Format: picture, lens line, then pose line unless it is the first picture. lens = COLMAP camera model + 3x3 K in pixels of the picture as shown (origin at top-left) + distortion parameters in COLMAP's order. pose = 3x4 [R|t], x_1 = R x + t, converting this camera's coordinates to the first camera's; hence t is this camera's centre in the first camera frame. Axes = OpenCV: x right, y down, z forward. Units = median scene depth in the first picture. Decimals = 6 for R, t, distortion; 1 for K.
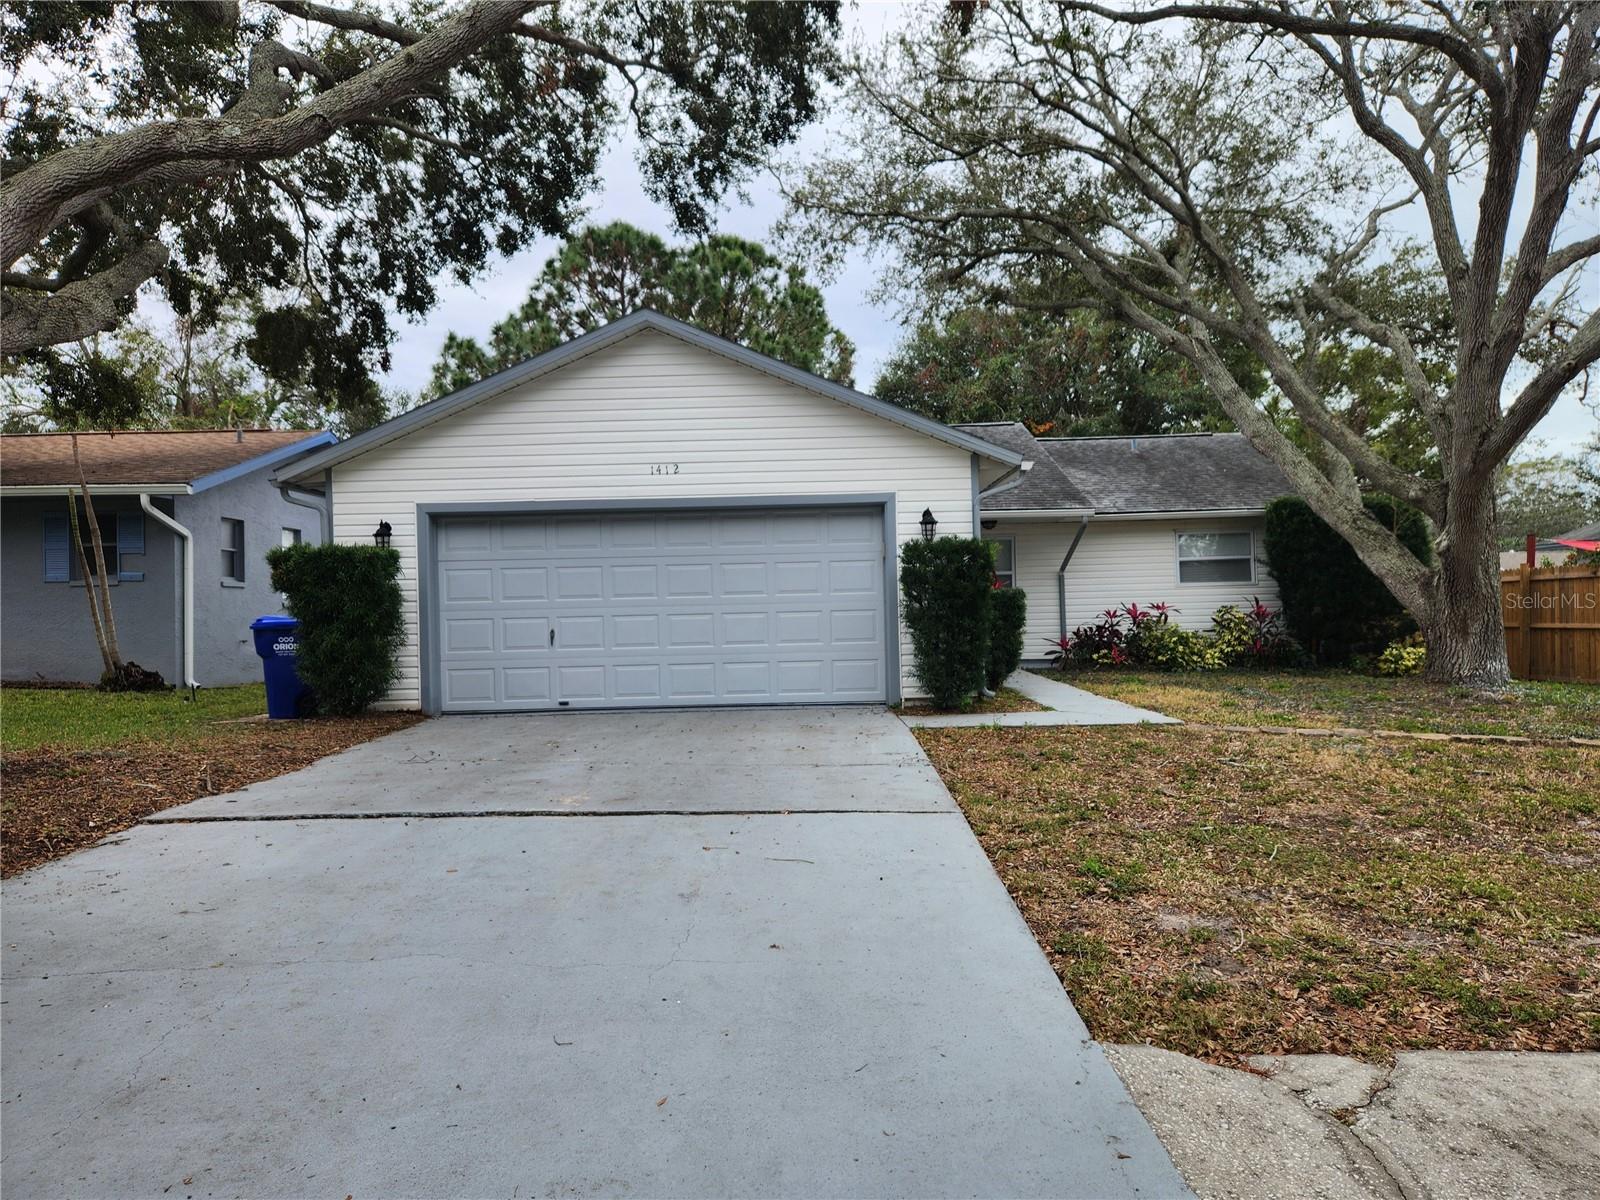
lens RADIAL K [[1074.2, 0, 800.0], [0, 1074.2, 600.0], [0, 0, 1]] dist [0.086446, -0.141869]
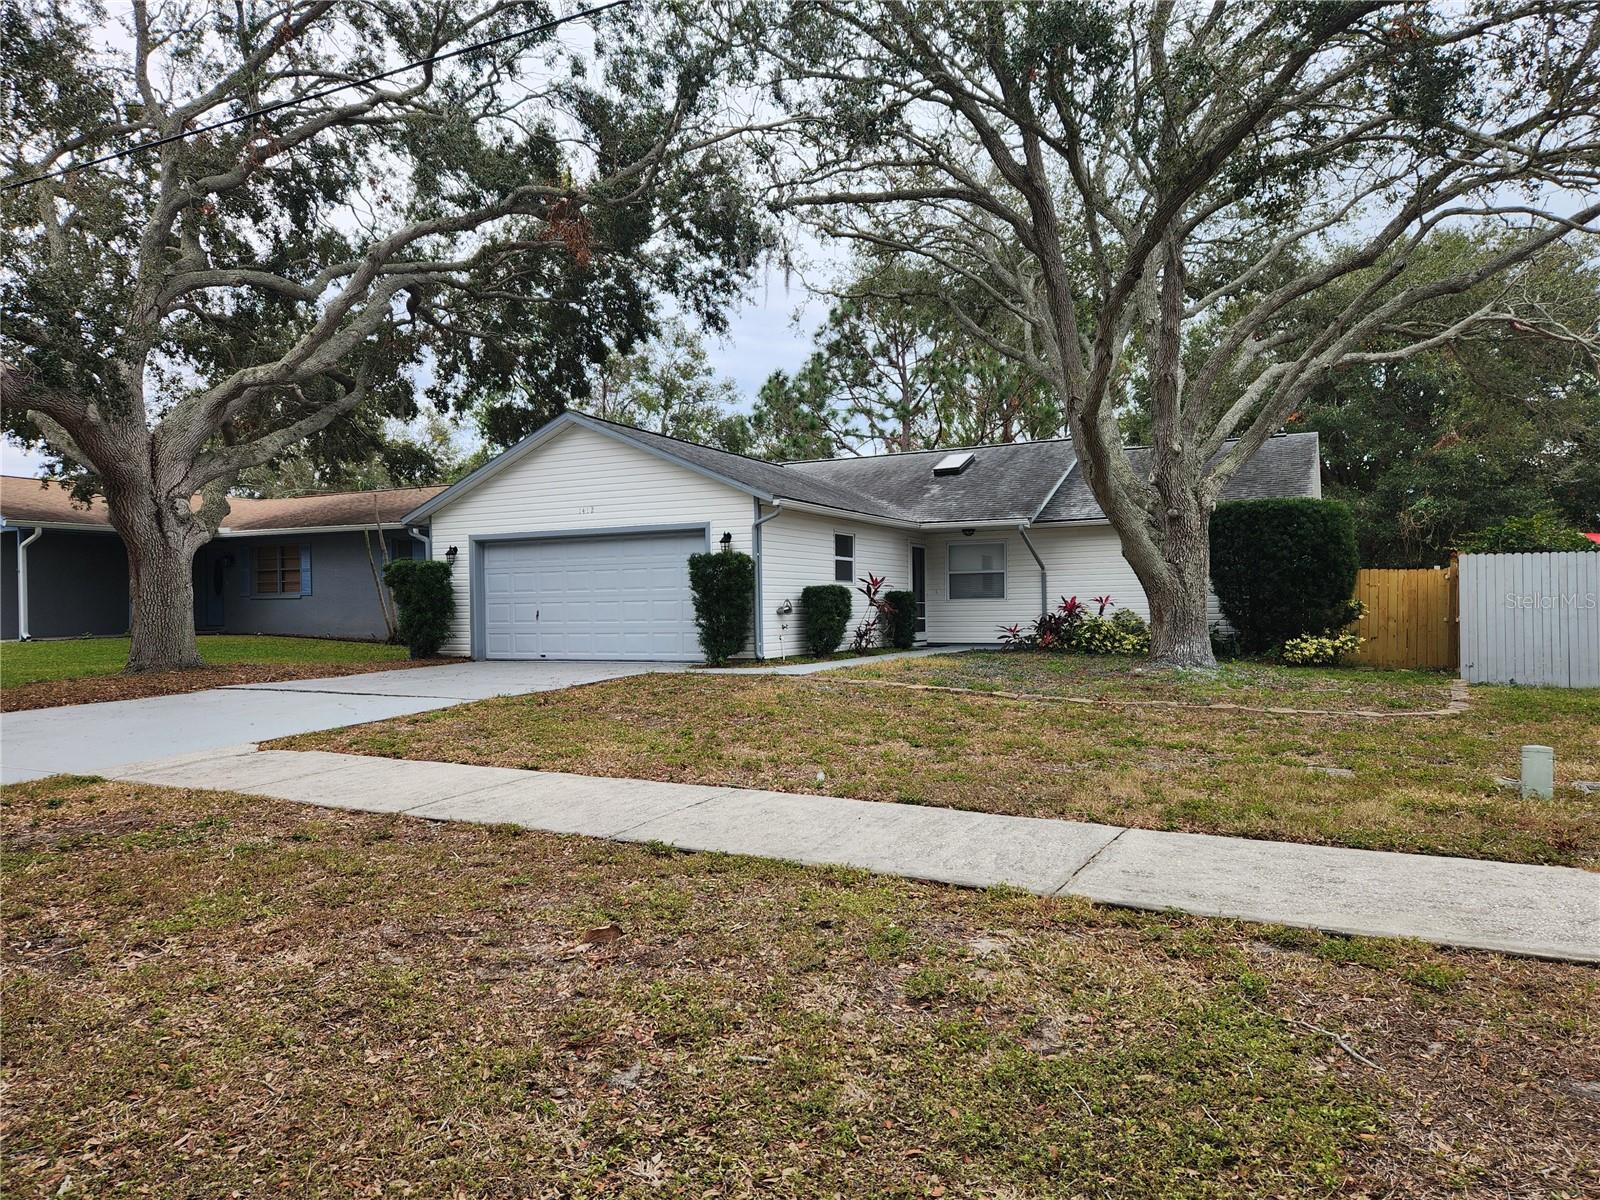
lens RADIAL K [[1074.2, 0, 800.0], [0, 1074.2, 600.0], [0, 0, 1]] dist [0.086446, -0.141869]
pose [[0.903765, 0.005472, -0.427993, 0.824734], [-0.003435, 0.999979, 0.005532, 0.001087], [0.428014, -0.003529, 0.903765, -0.300716]]
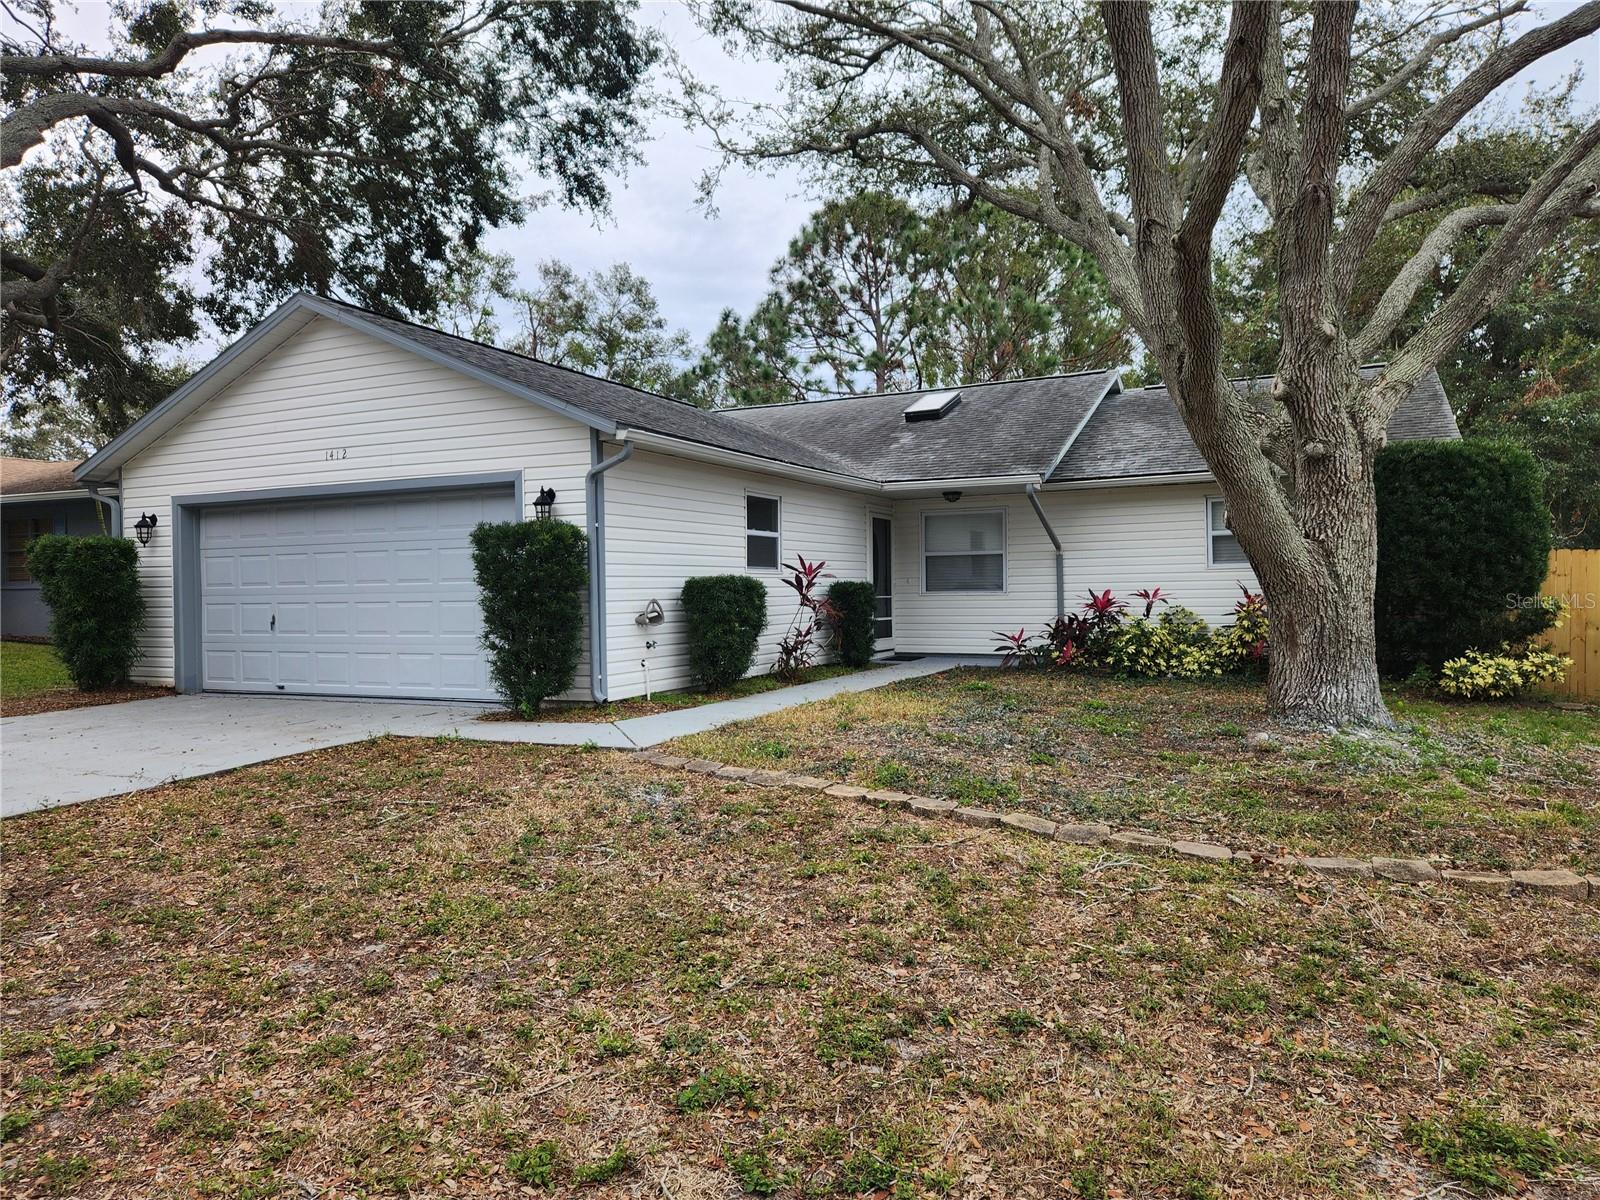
lens RADIAL K [[1074.2, 0, 800.0], [0, 1074.2, 600.0], [0, 0, 1]] dist [0.086446, -0.141869]
pose [[0.909579, 0.012962, -0.415330, 0.659149], [-0.002634, 0.999673, 0.025430, -0.014804], [0.415523, -0.022036, 0.909315, 0.266449]]
